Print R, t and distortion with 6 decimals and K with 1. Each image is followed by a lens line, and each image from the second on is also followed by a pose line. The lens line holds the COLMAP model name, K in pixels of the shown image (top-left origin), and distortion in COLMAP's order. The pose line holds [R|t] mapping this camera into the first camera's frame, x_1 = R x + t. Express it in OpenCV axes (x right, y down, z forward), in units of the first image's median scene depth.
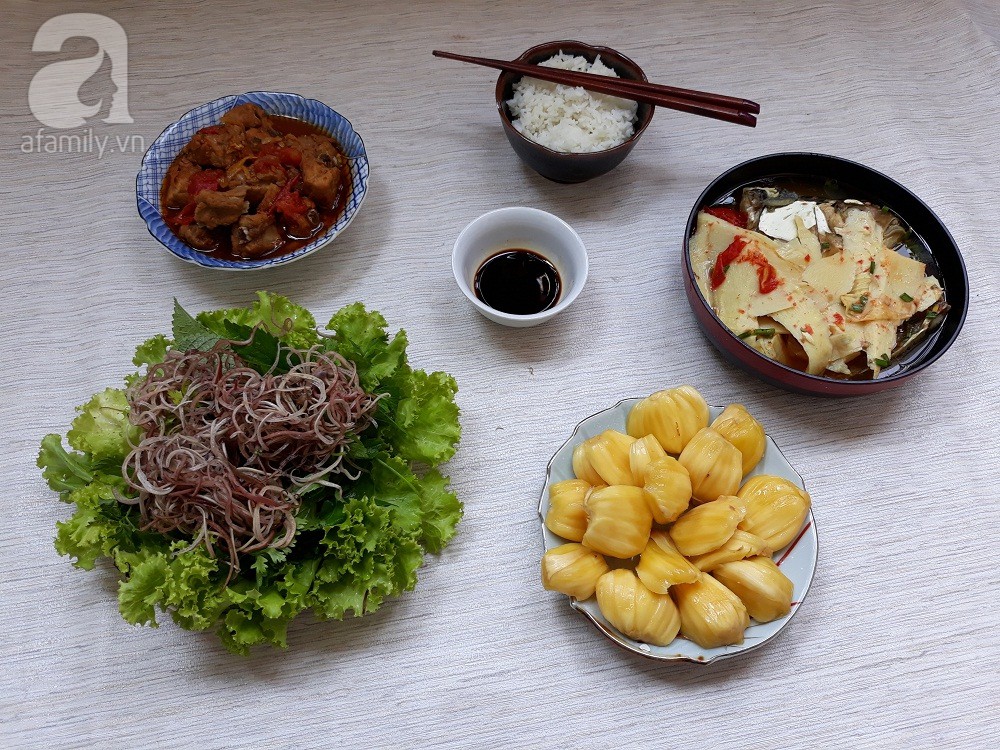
lens RADIAL K [[782.8, 0, 500.0], [0, 782.8, 375.0], [0, 0, 1]] dist [0.001586, -0.111757]
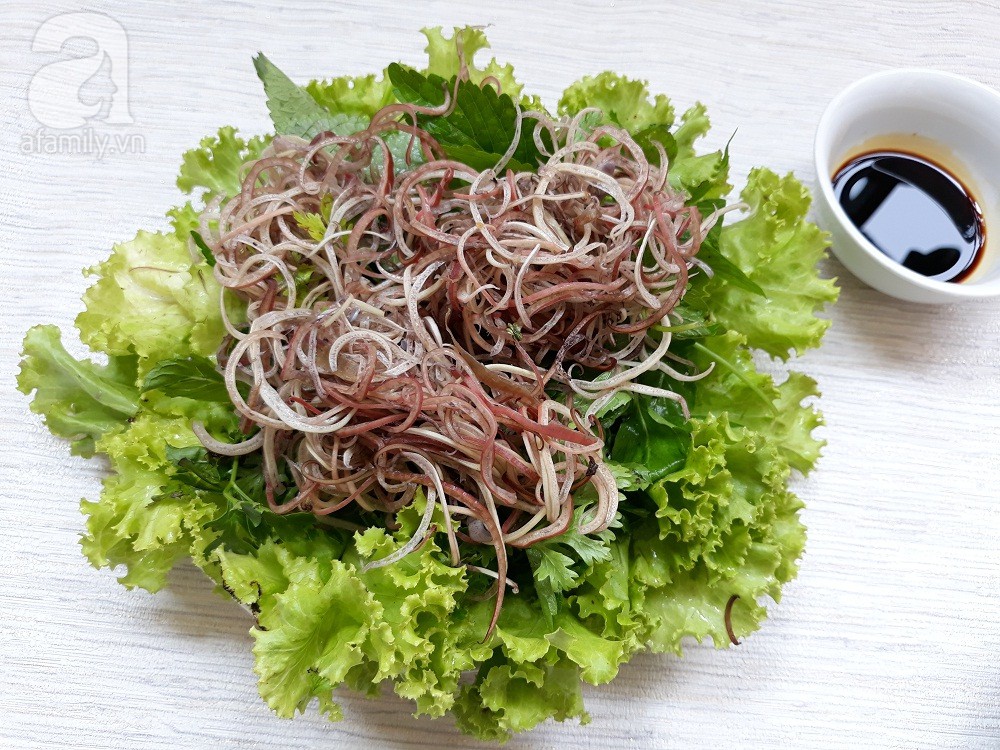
lens RADIAL K [[842.3, 0, 500.0], [0, 842.3, 375.0], [0, 0, 1]] dist [0.006003, -0.202434]
pose [[0.998356, -0.047701, 0.031785, -0.331730], [0.043583, 0.991864, 0.119608, 0.063911], [-0.037232, -0.118026, 0.992312, 0.494375]]
